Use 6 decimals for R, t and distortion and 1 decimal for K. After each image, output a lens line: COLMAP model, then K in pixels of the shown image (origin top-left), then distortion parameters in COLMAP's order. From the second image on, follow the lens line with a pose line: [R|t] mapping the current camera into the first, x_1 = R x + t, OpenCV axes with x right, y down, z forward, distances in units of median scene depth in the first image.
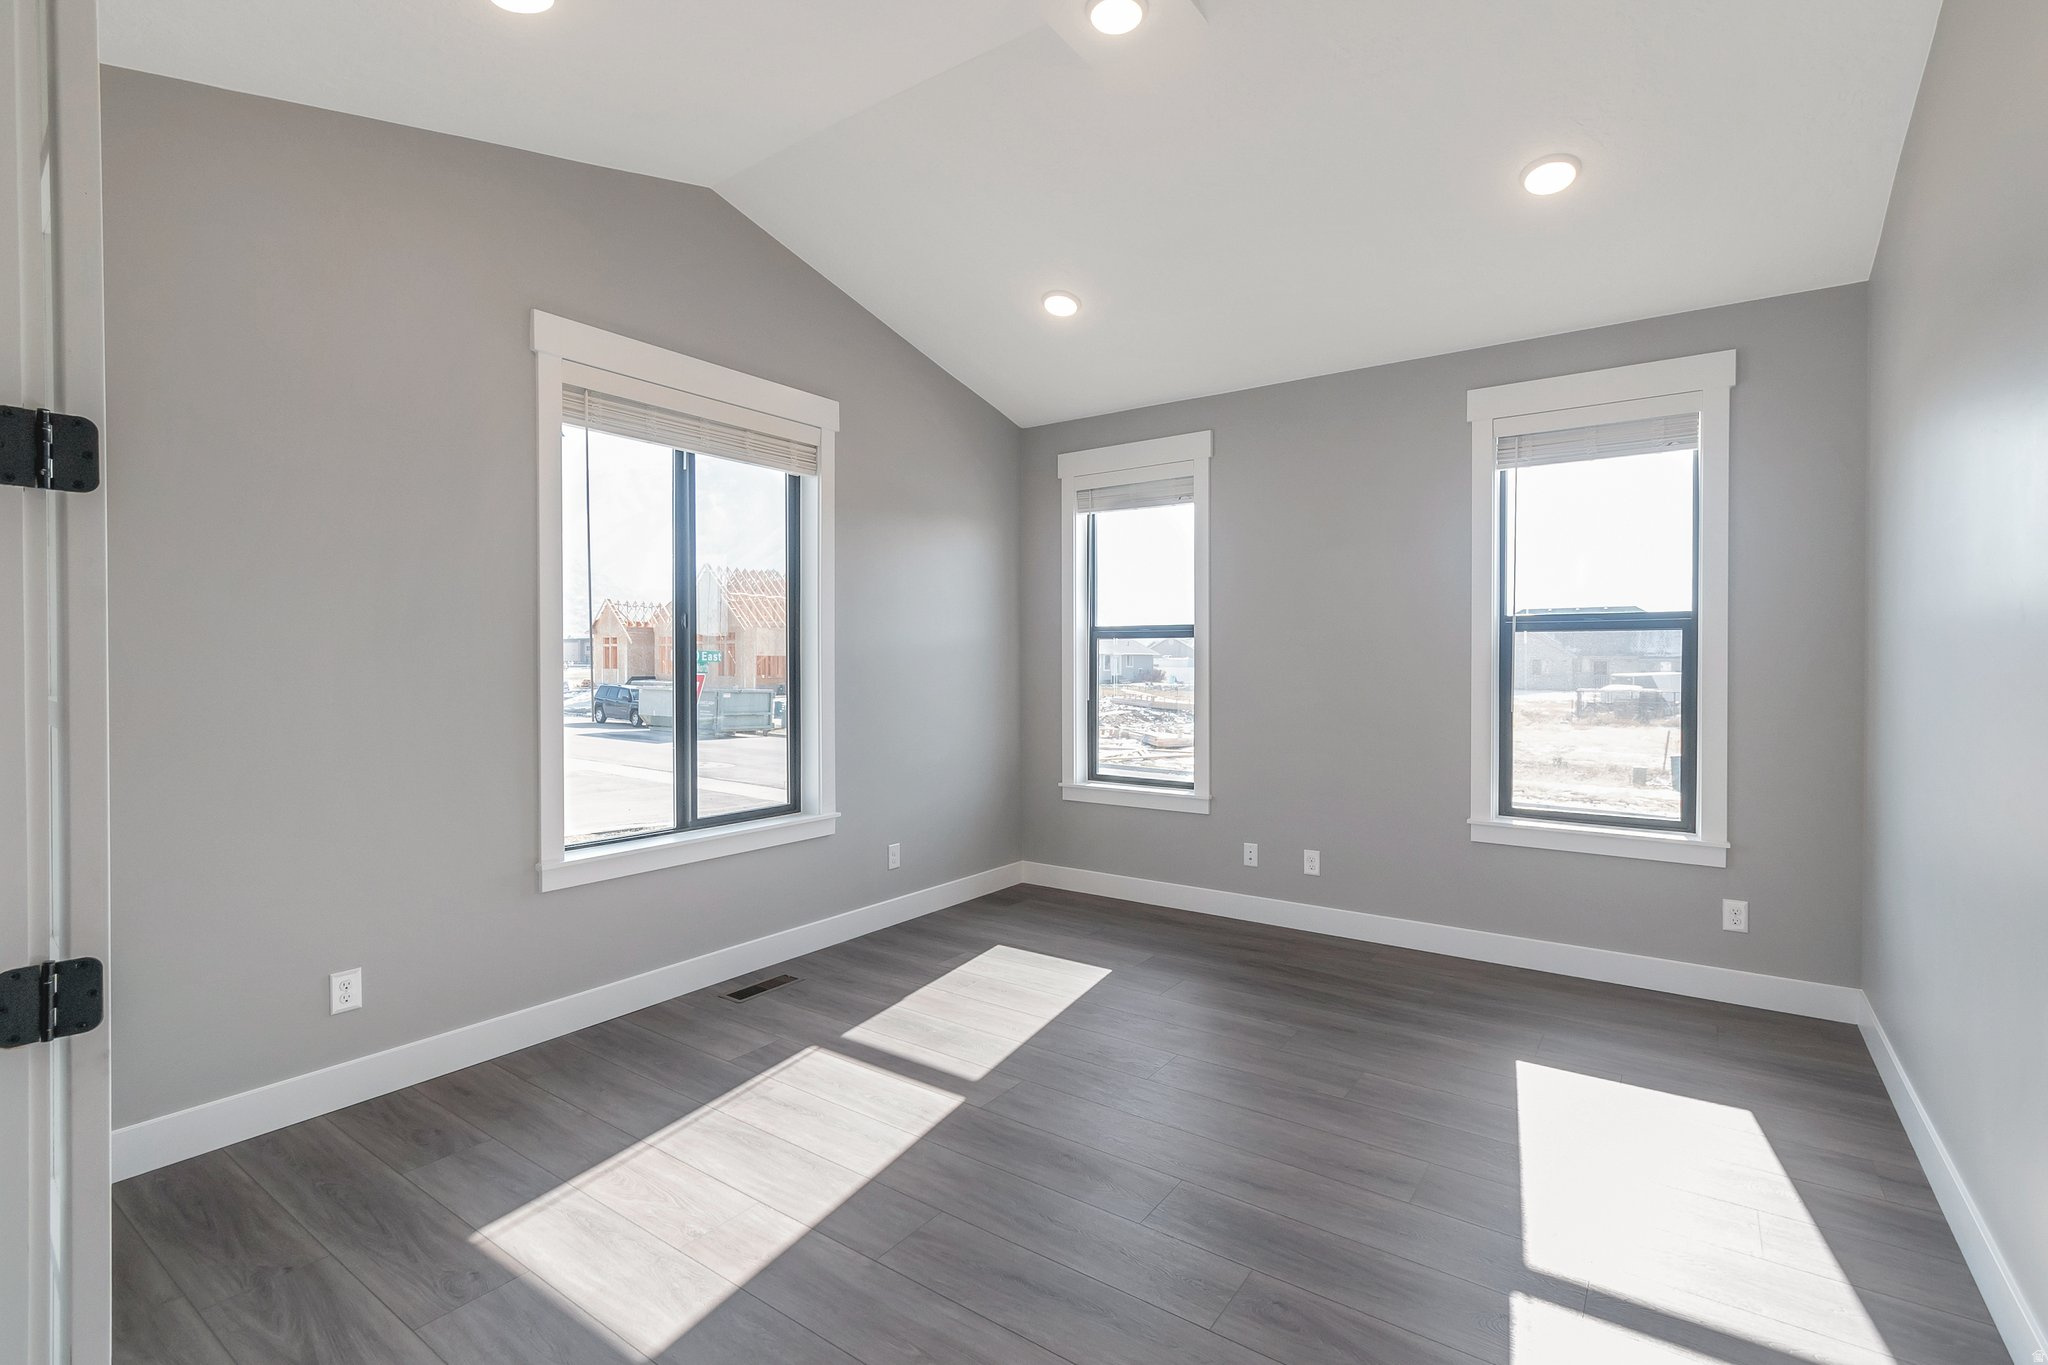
lens RADIAL K [[921.8, 0, 1025.1], [0, 921.8, 671.6], [0, 0, 1]] dist [0.001369, 0.001685]
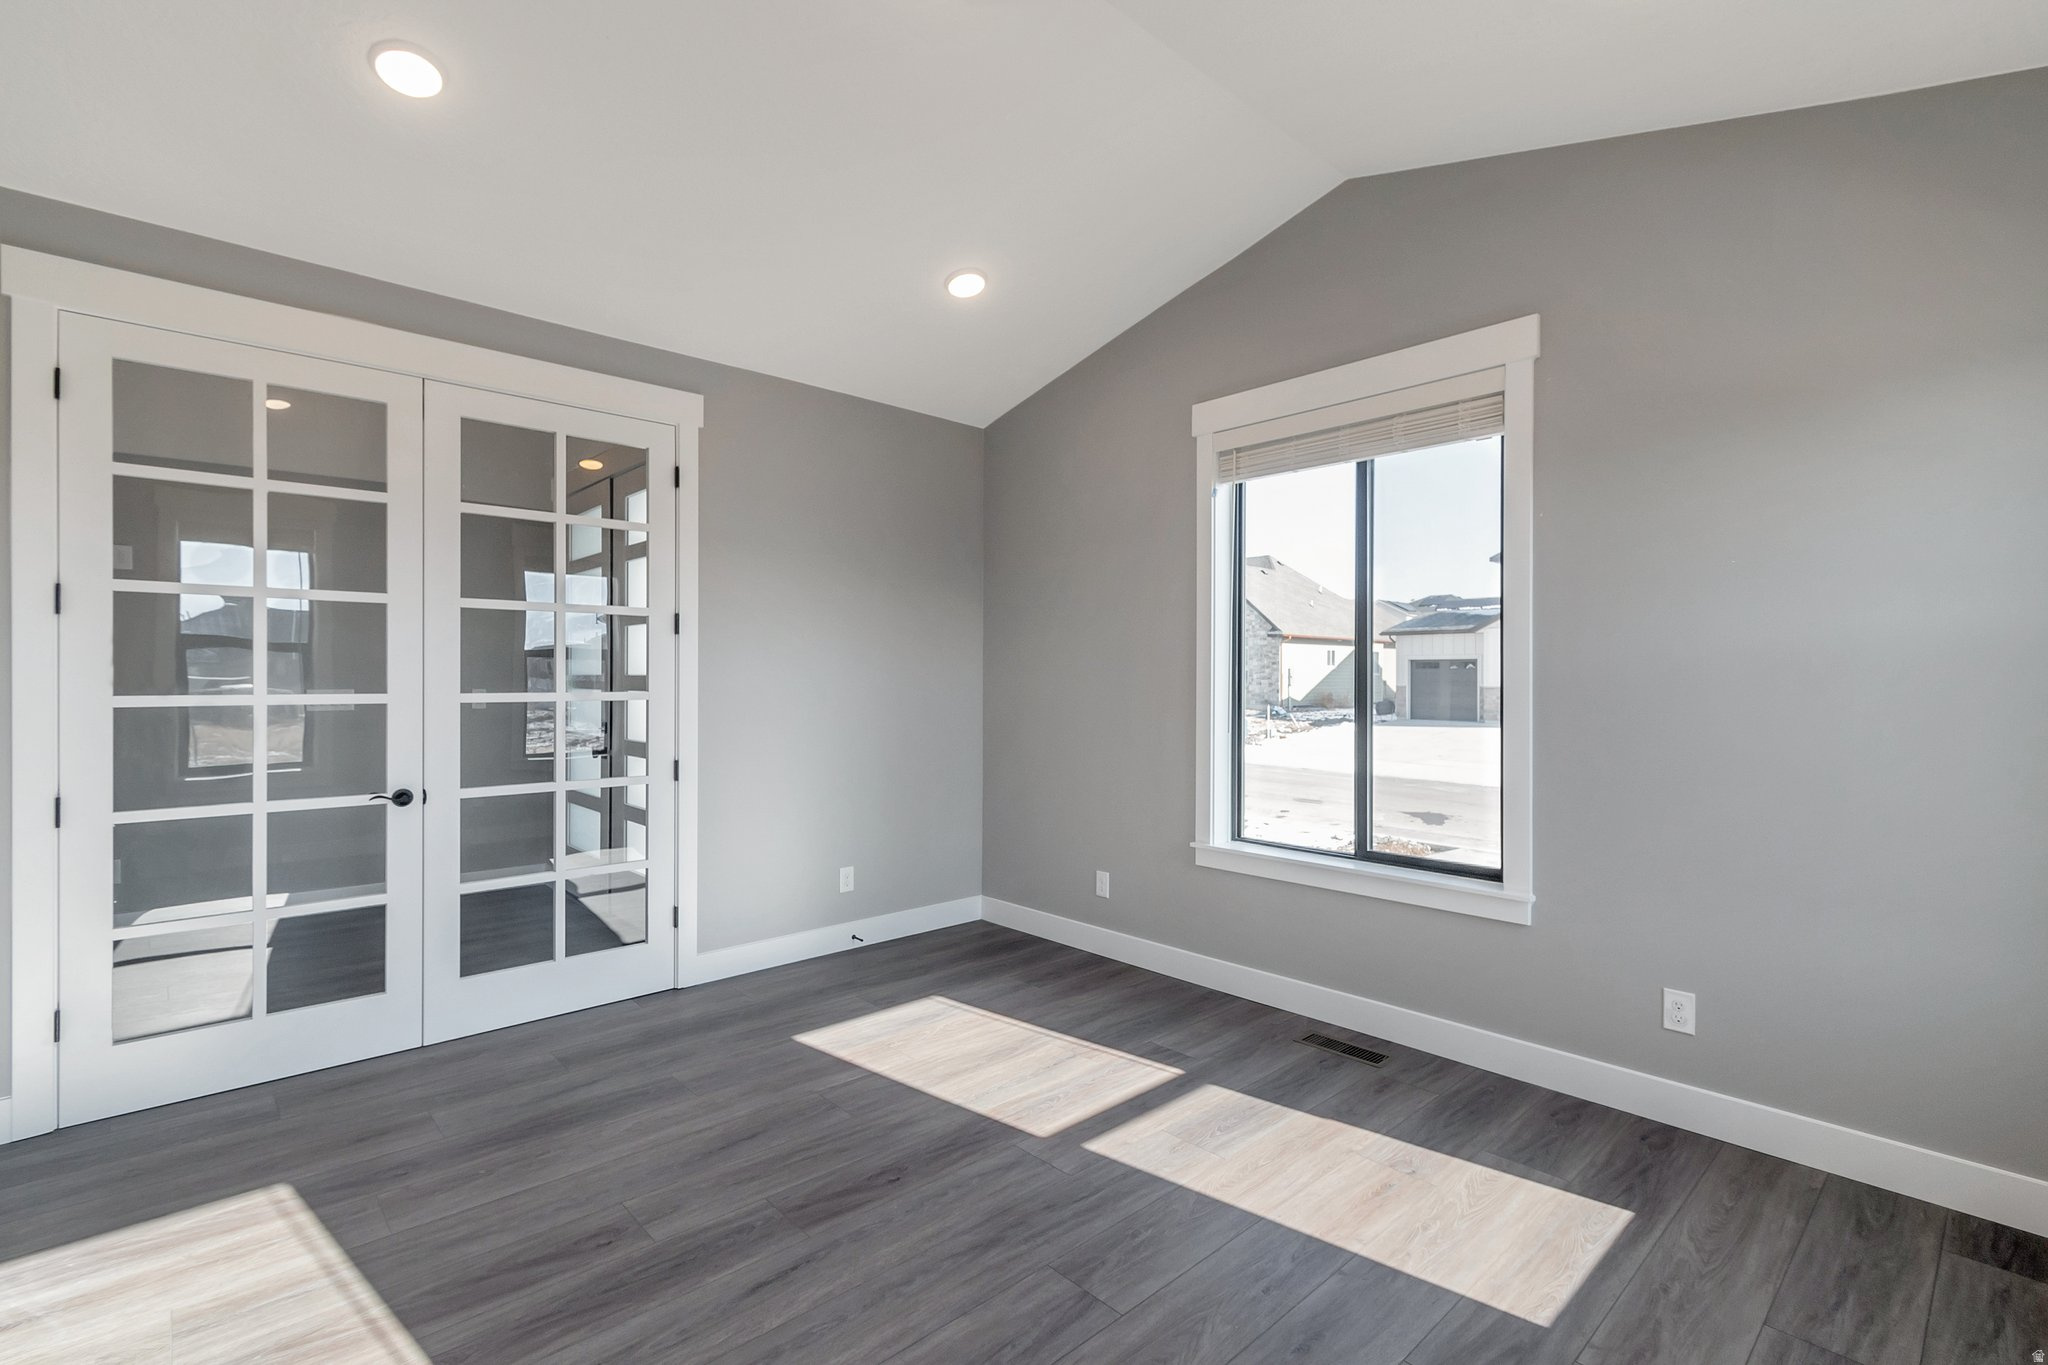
lens RADIAL K [[921.8, 0, 1020.5], [0, 921.8, 684.6], [0, 0, 1]] dist [0.001369, 0.001685]
pose [[-0.202332, -0.009183, -0.979274, 0.781132], [-0.026064, 0.999652, -0.003989, 0.007007], [0.978970, 0.024717, -0.202501, 1.047533]]
